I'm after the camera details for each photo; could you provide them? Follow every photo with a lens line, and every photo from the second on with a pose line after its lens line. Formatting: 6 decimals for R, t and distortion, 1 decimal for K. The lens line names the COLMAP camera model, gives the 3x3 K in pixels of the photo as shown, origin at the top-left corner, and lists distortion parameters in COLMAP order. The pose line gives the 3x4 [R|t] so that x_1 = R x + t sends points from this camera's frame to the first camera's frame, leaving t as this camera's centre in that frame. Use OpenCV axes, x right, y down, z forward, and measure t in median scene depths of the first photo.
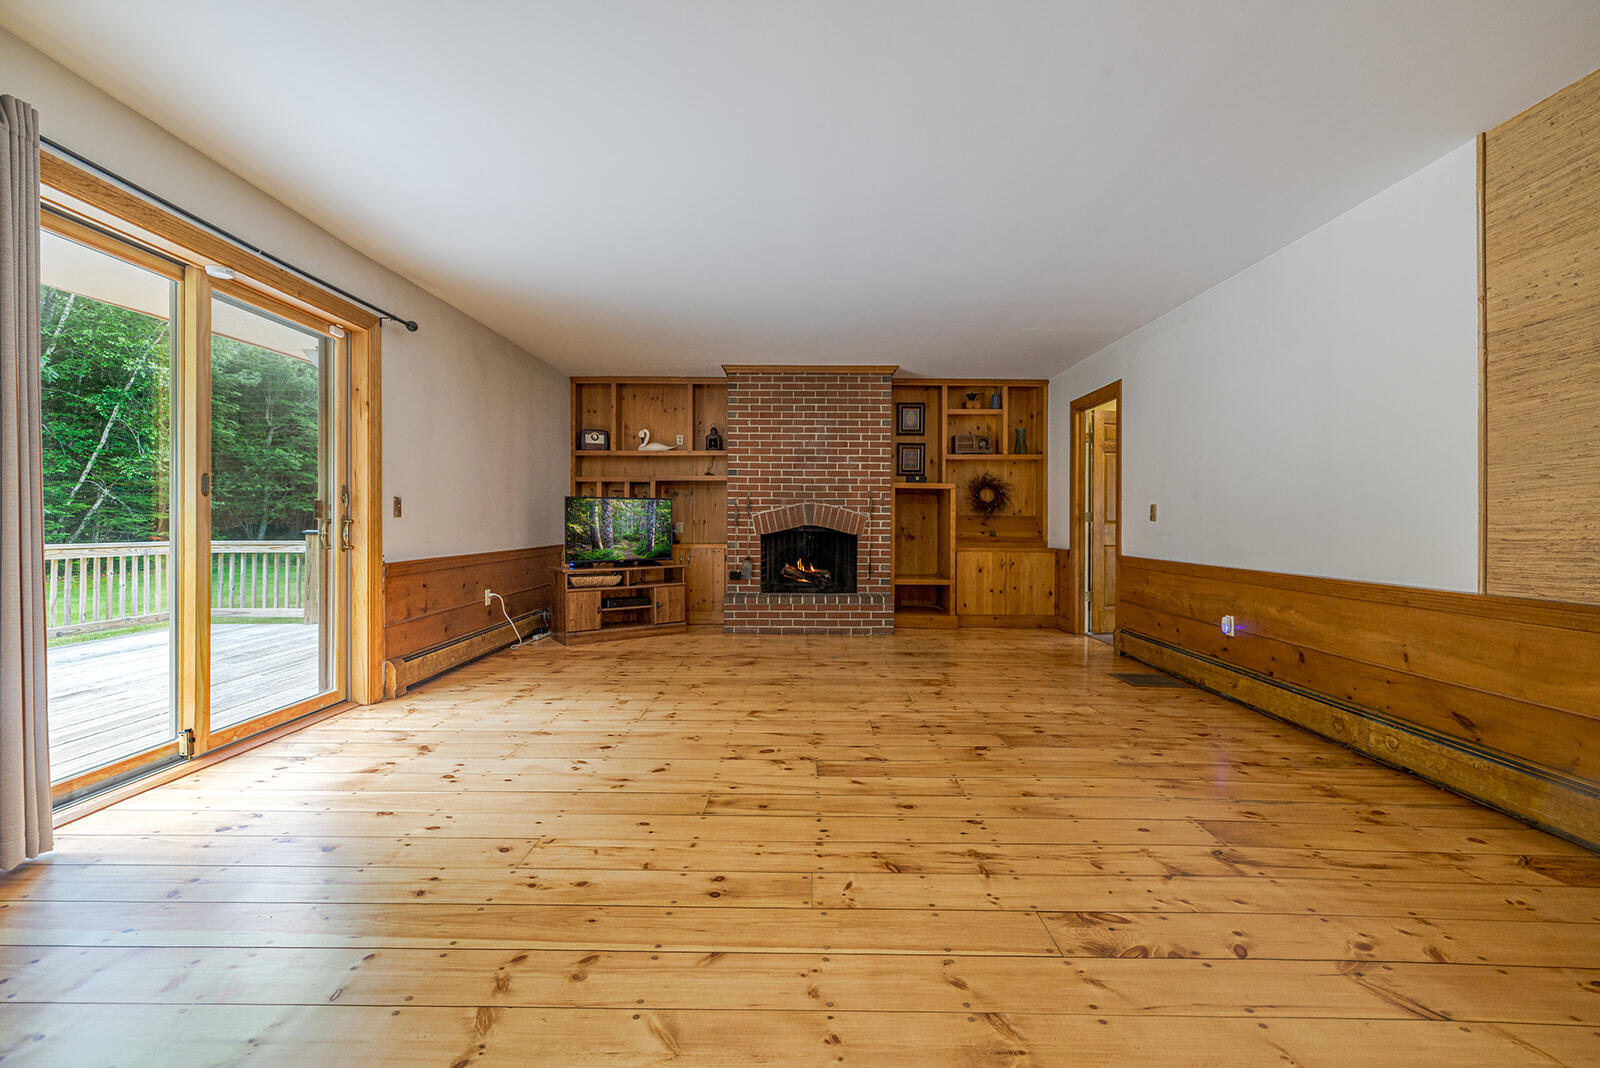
lens RADIAL K [[690.7, 0, 801.4], [0, 690.7, 530.1], [0, 0, 1]] dist [-0.001474, -0.000139]
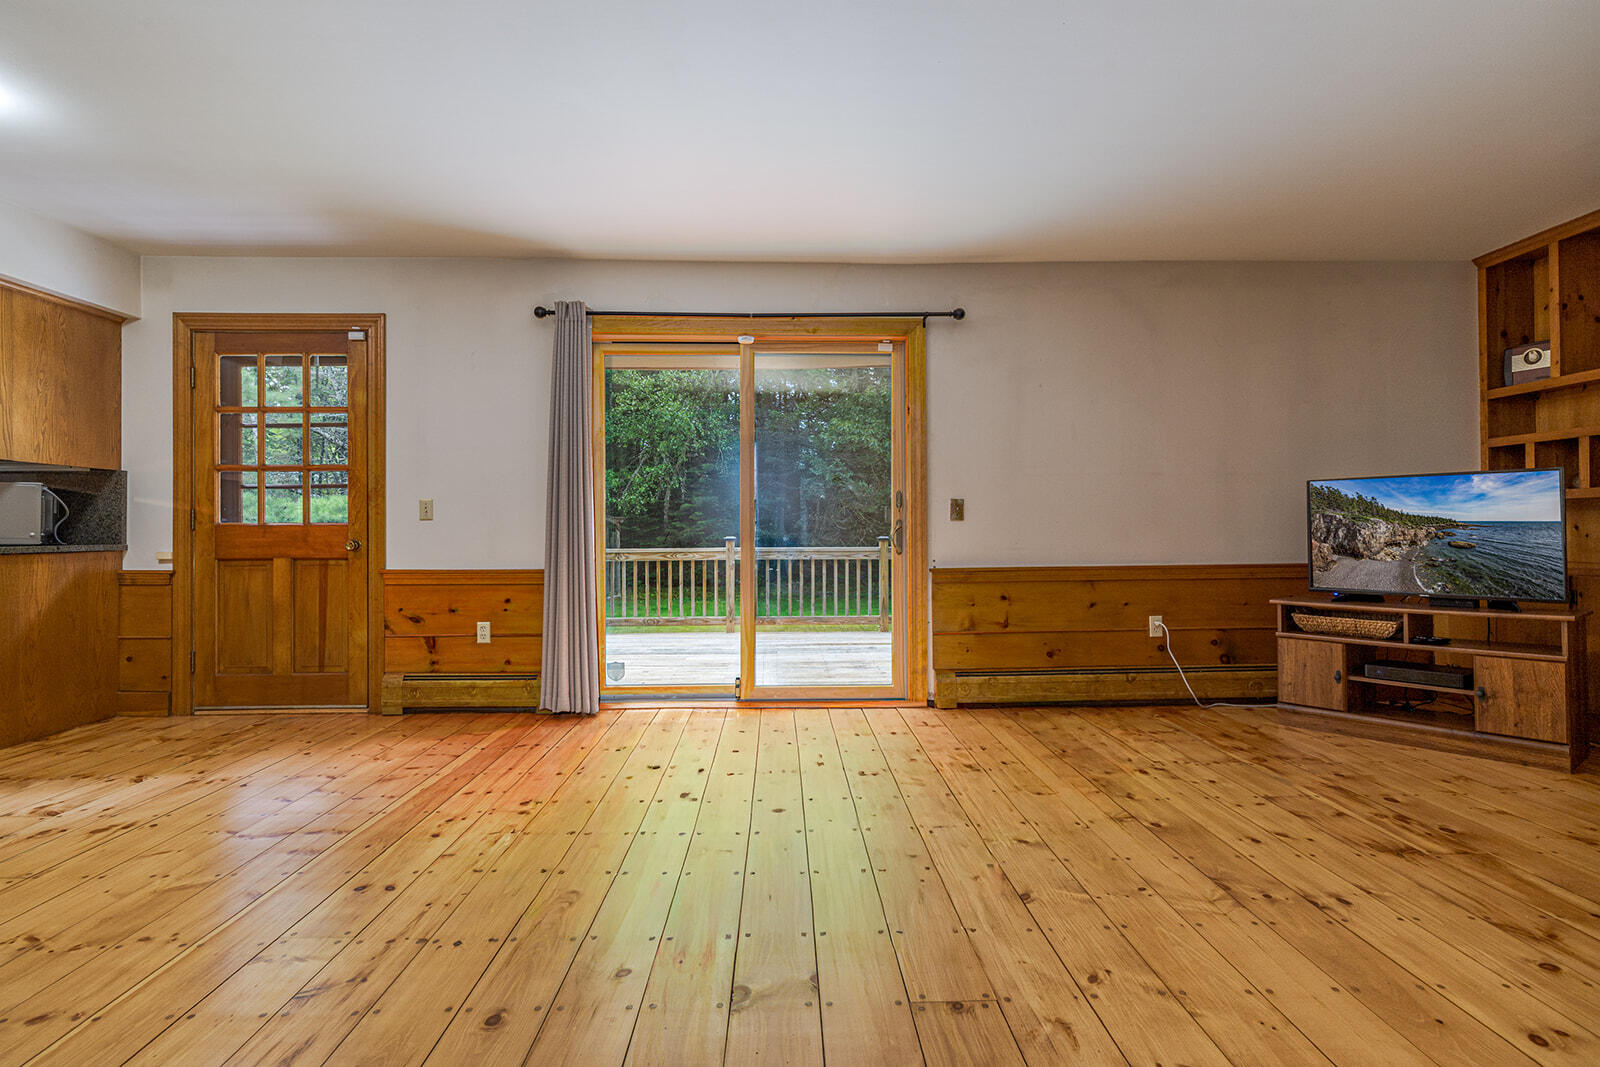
lens RADIAL K [[804.5, 0, 800.2], [0, 804.5, 528.7], [0, 0, 1]] dist [-0.005121, 0.000475]
pose [[0.017132, -0.006682, -0.999831, 0.507074], [-0.004072, 0.999969, -0.006752, 0.000315], [0.999845, 0.004187, 0.017104, 0.766625]]
